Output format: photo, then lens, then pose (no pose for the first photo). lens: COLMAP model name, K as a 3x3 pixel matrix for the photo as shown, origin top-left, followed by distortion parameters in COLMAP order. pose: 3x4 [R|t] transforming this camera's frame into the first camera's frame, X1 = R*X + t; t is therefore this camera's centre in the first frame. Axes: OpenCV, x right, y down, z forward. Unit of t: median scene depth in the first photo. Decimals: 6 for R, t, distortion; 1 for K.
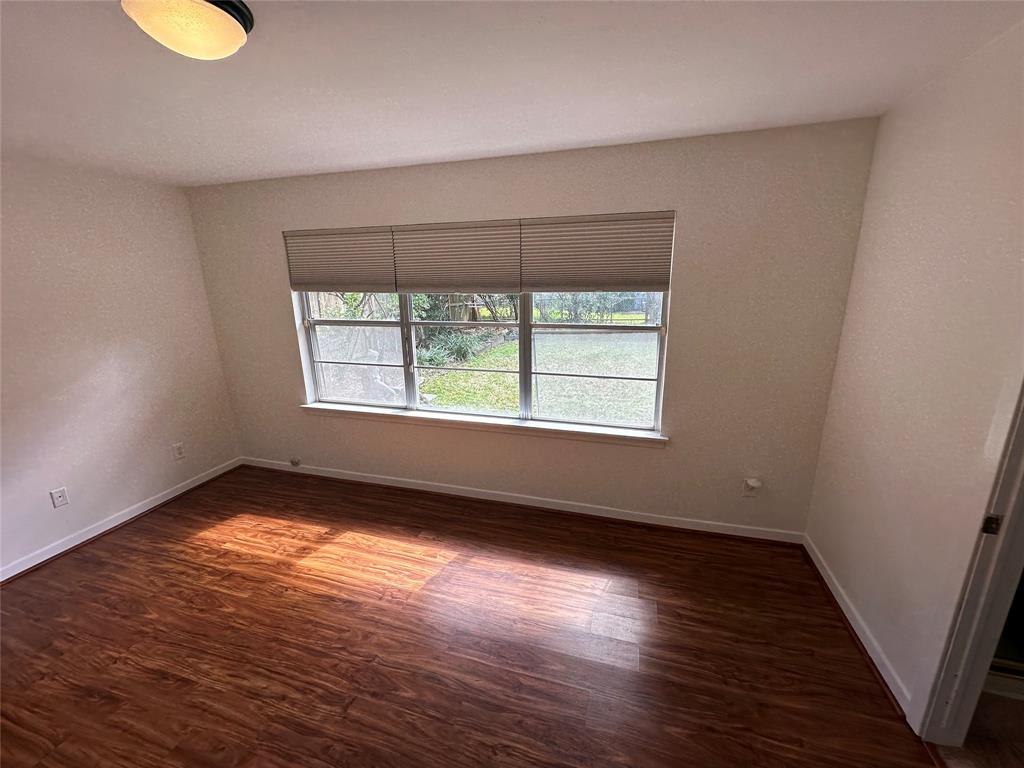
lens RADIAL K [[407.8, 0, 512.0], [0, 407.8, 384.0], [0, 0, 1]] dist [-0.003261, 0.000516]
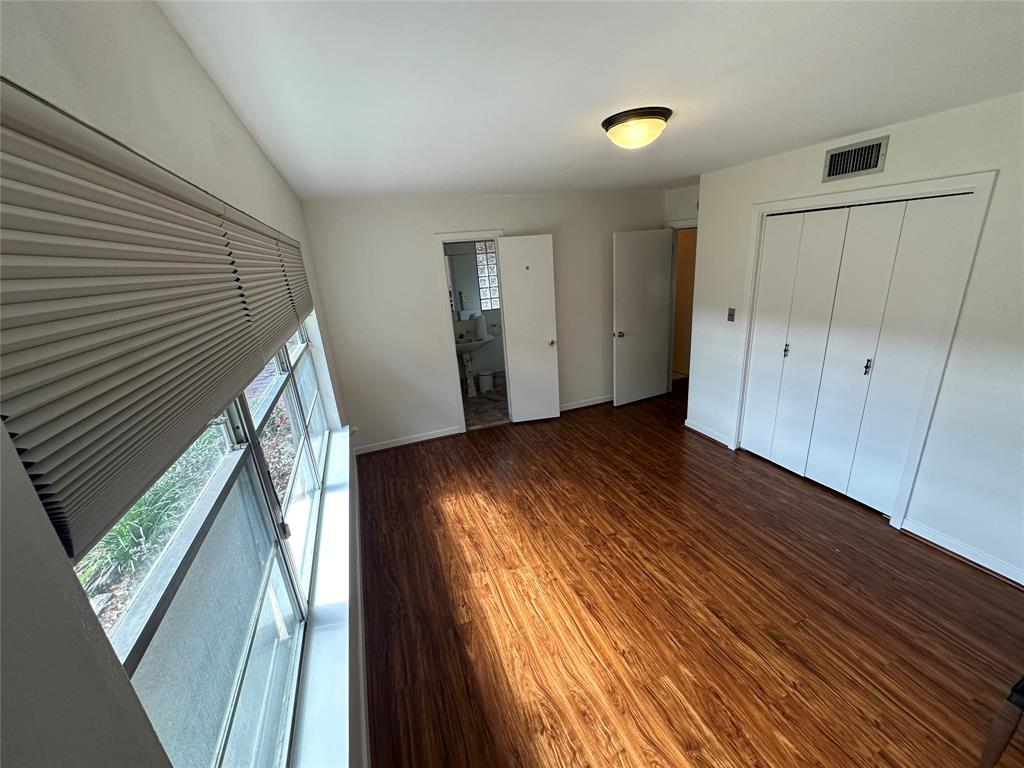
lens RADIAL K [[407.8, 0, 512.0], [0, 407.8, 384.0], [0, 0, 1]] dist [-0.003261, 0.000516]
pose [[-0.602223, -0.181435, 0.777438, -1.005219], [0.288850, 0.858333, 0.424065, -0.415074], [-0.744240, 0.479944, -0.464500, 1.344177]]
